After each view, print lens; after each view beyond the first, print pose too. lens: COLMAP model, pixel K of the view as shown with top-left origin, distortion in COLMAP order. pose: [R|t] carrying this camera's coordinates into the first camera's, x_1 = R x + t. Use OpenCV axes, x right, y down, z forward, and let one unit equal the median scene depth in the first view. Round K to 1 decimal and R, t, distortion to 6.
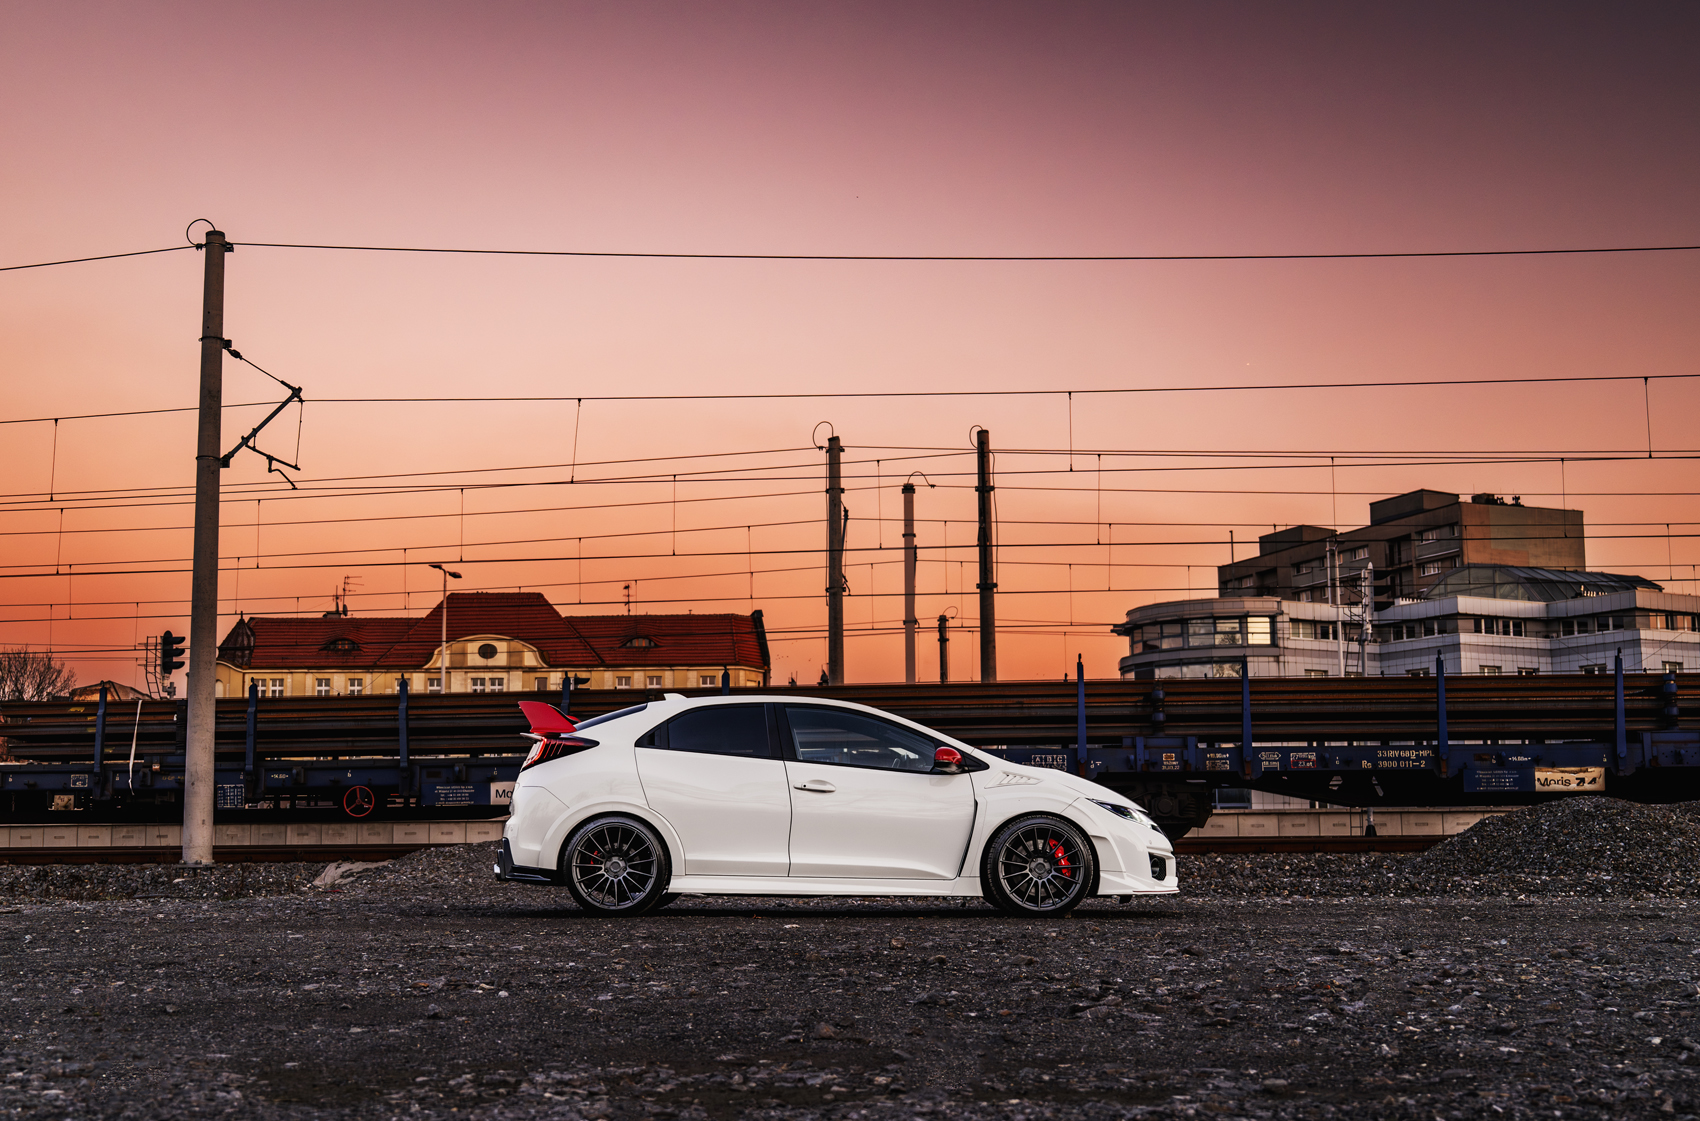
lens RADIAL K [[1795.0, 0, 848.3], [0, 1795.0, 643.6], [0, 0, 1]] dist [-0.004987, -0.006046]
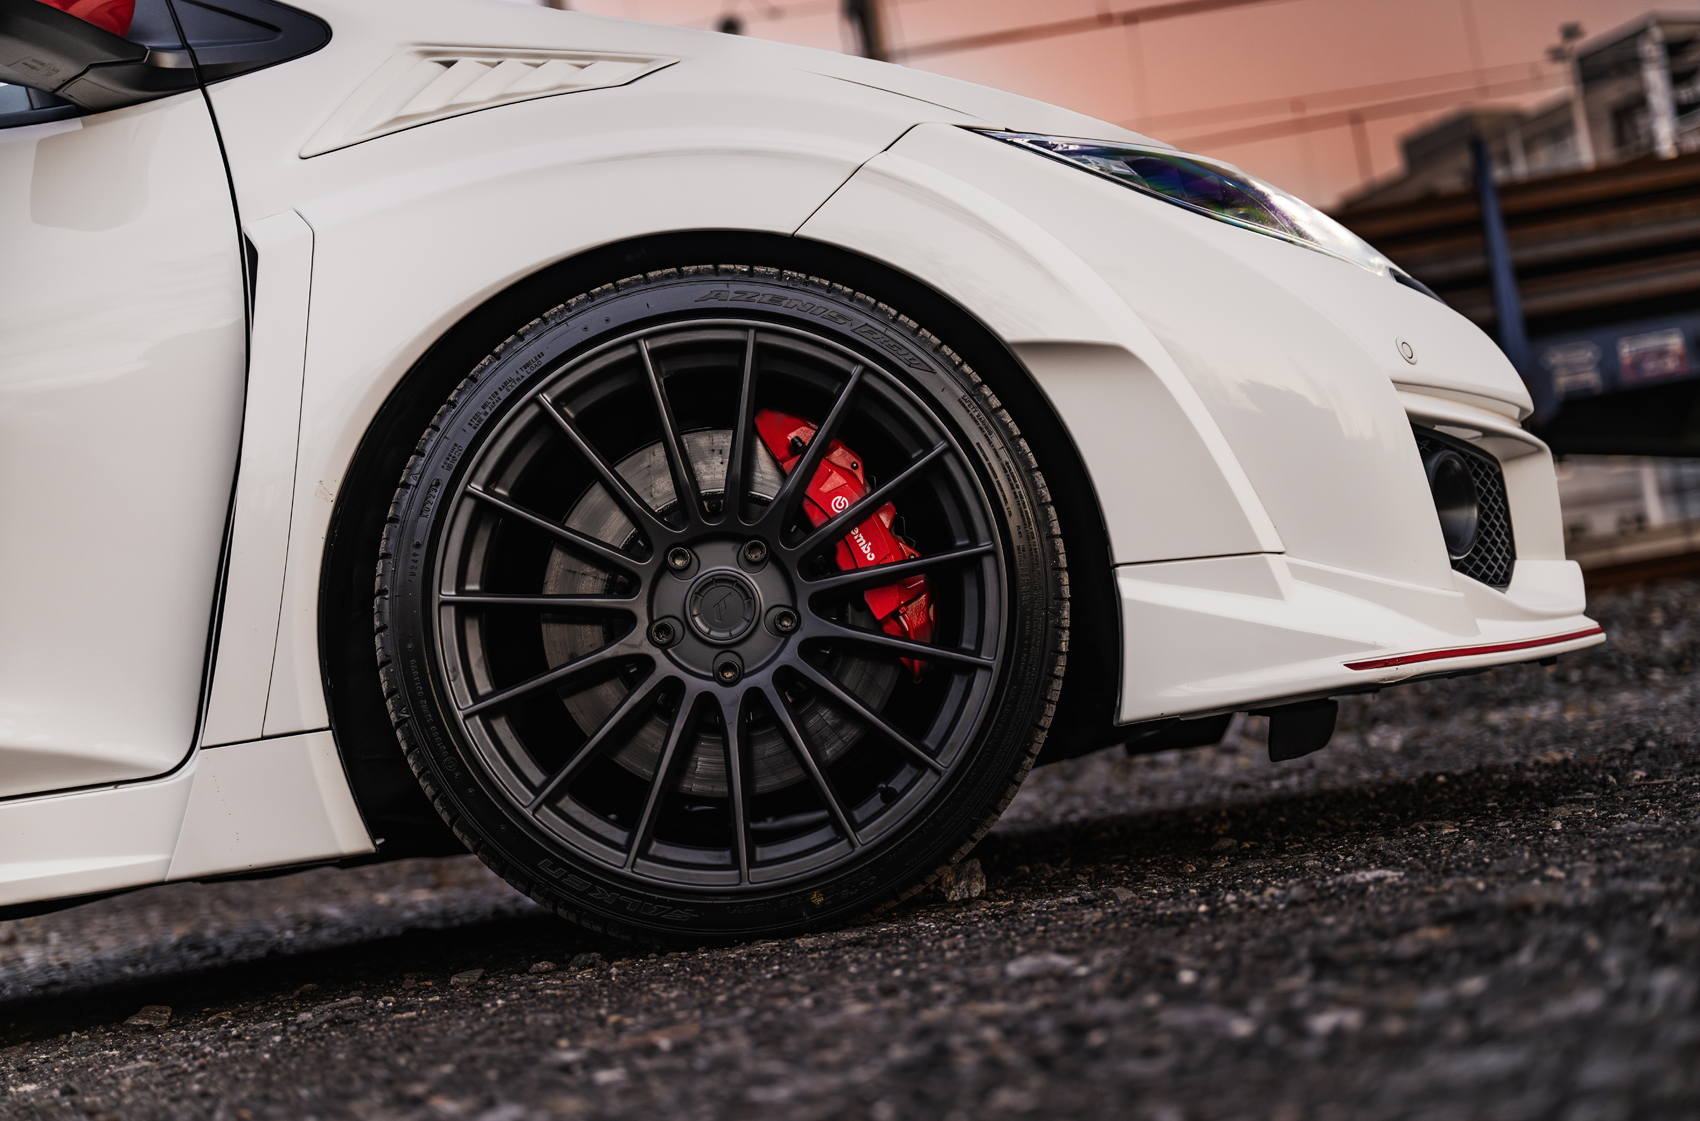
lens RADIAL K [[2714.1, 0, 850.0], [0, 2714.1, 560.5], [0, 0, 1]] dist [0.016463, 0.007499]
pose [[0.988028, -0.153826, 0.011769, 0.053633], [0.153156, 0.987173, 0.045078, 0.052187], [-0.018552, -0.042736, 0.998914, 0.357969]]
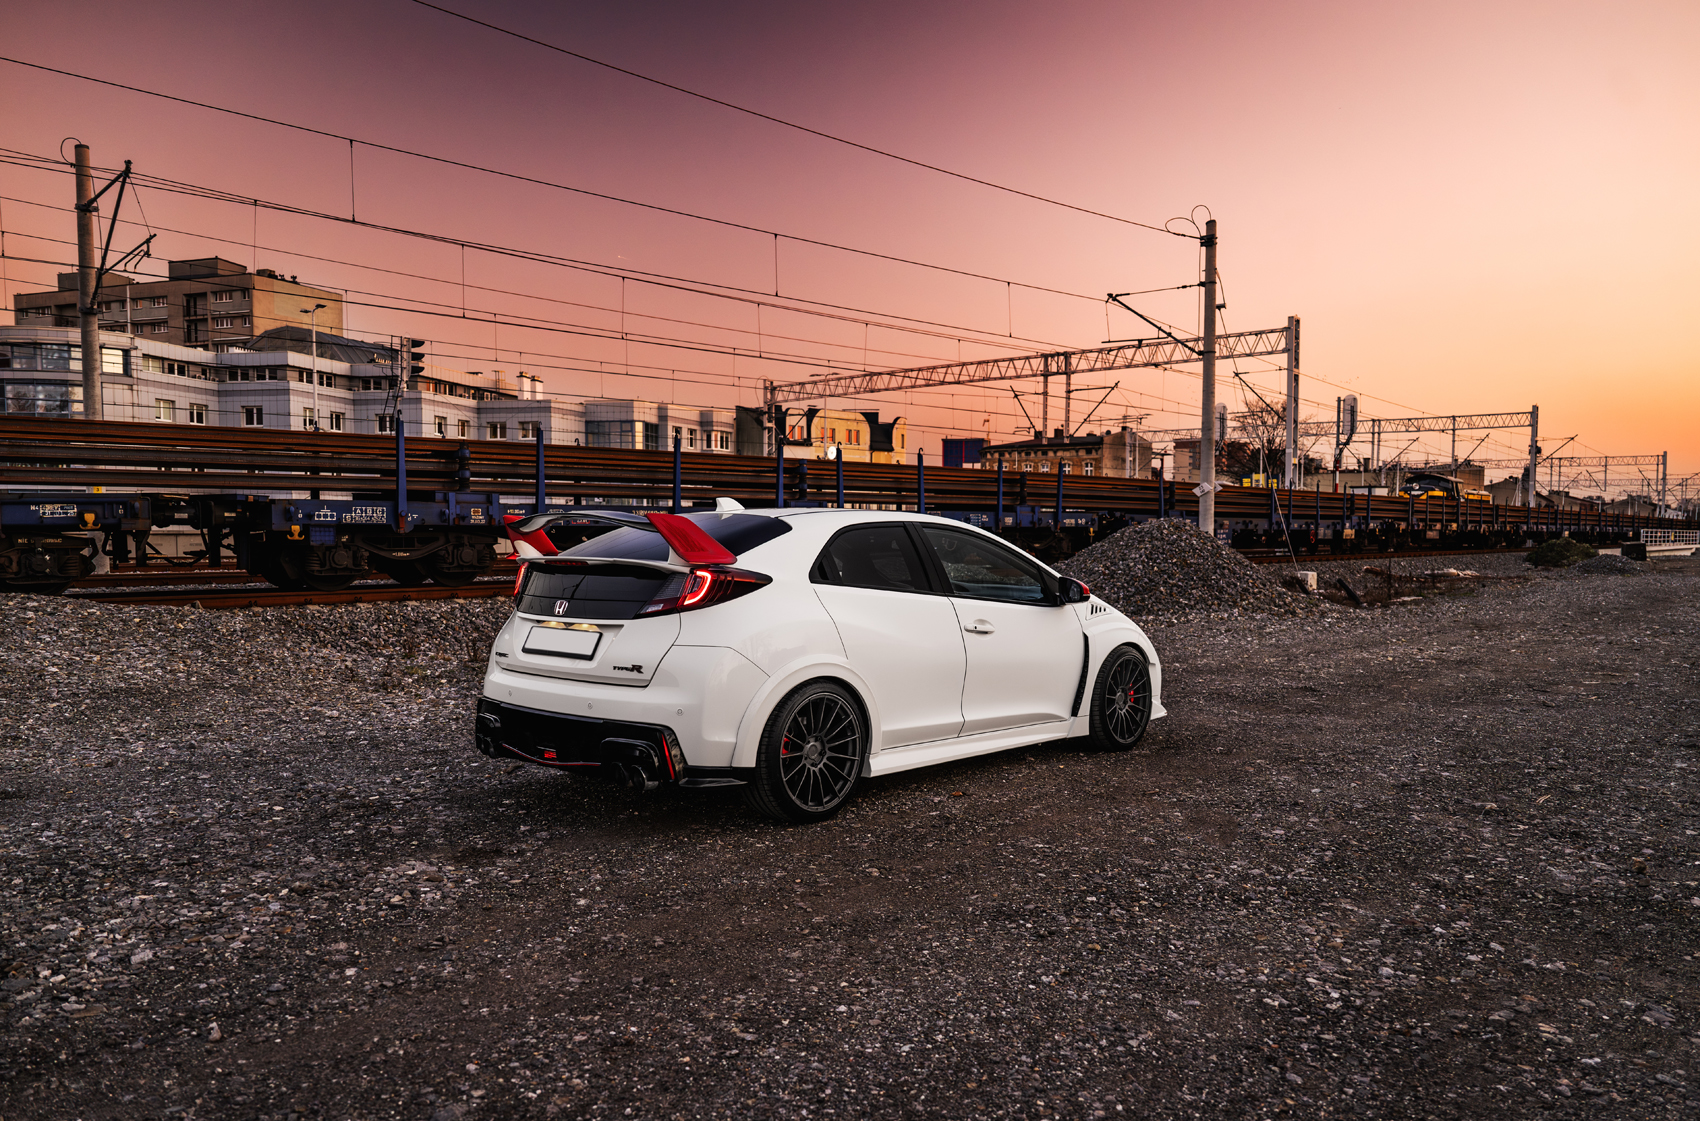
lens RADIAL K [[1247.7, 0, 854.5], [0, 1247.7, 606.8], [0, 0, 1]] dist [-0.008189, 0.004943]
pose [[0.659273, -0.037094, 0.750988, -0.229417], [-0.092861, 0.987119, 0.130277, 0.000195], [-0.746147, -0.155625, 0.647337, 0.314055]]
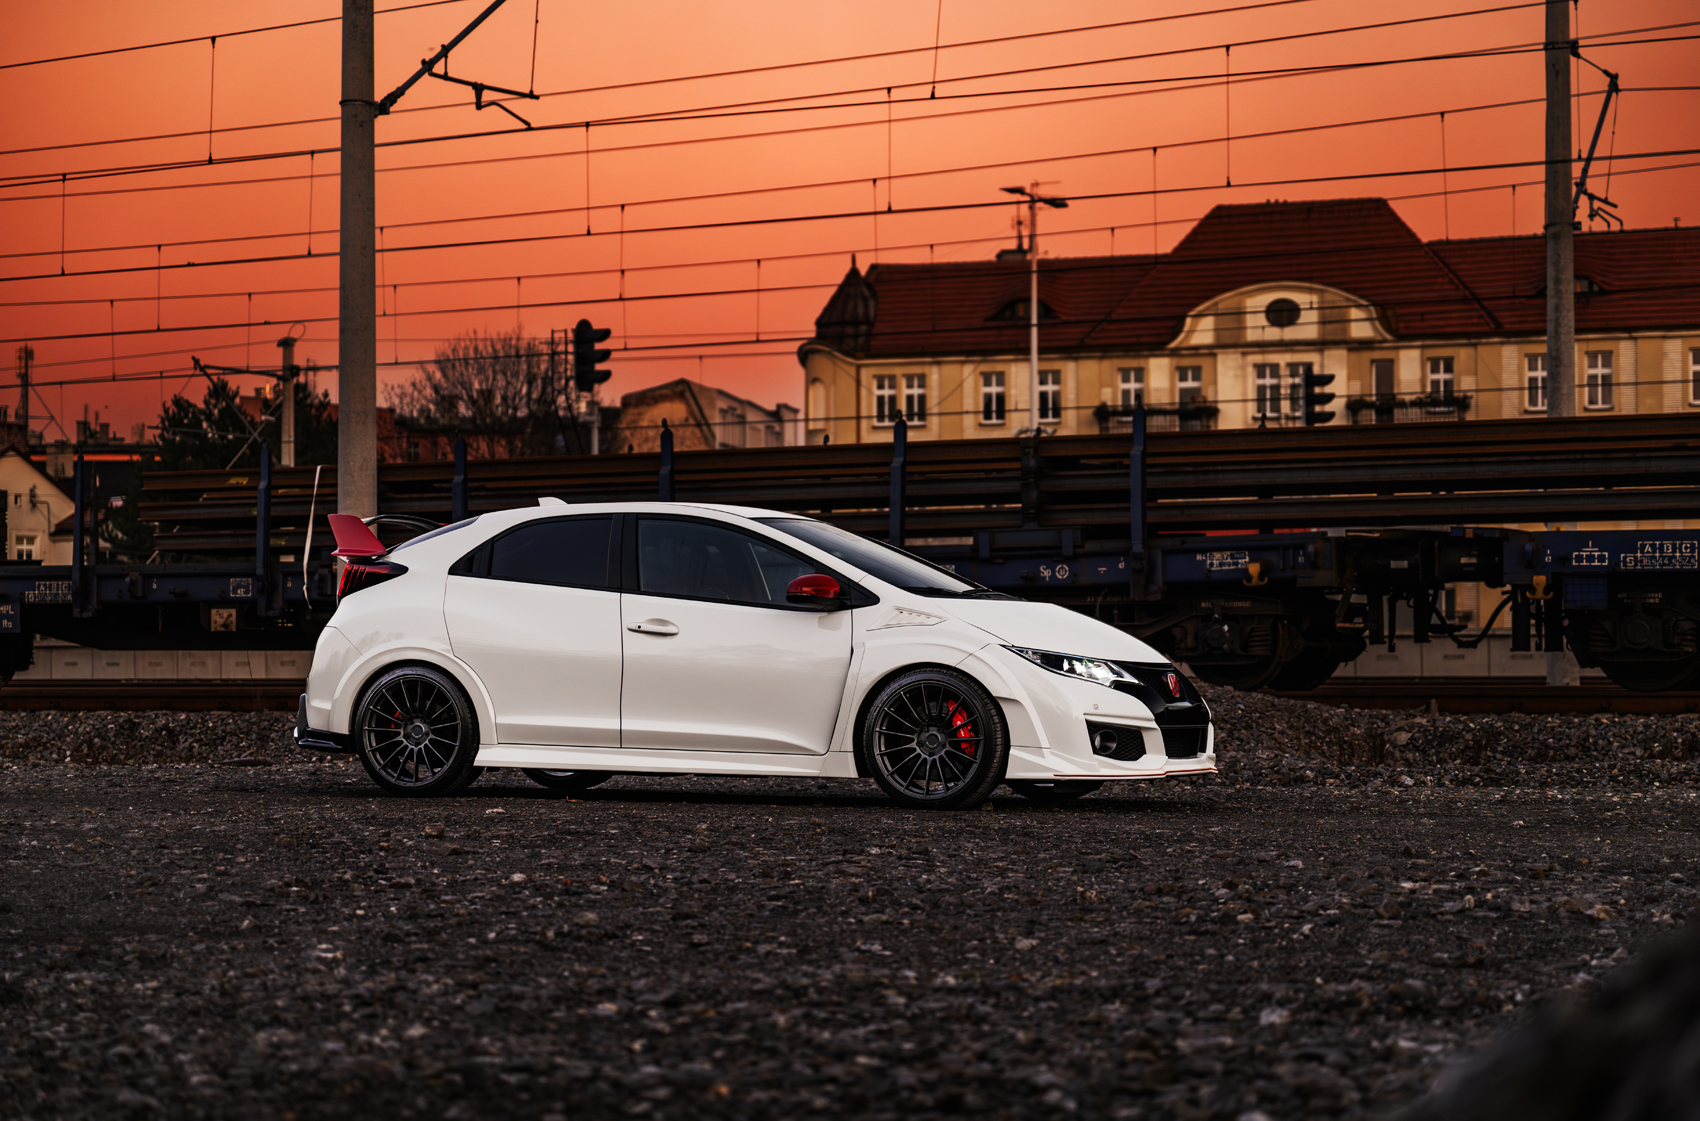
lens RADIAL K [[3571.4, 0, 850.0], [0, 3571.4, 560.5], [0, 0, 1]] dist [-0.007777, 0.013969]
pose [[0.929663, -0.005464, -0.368370, 0.281190], [0.035524, 0.996560, 0.074870, -0.026033], [0.366693, -0.082690, 0.926660, -0.157057]]
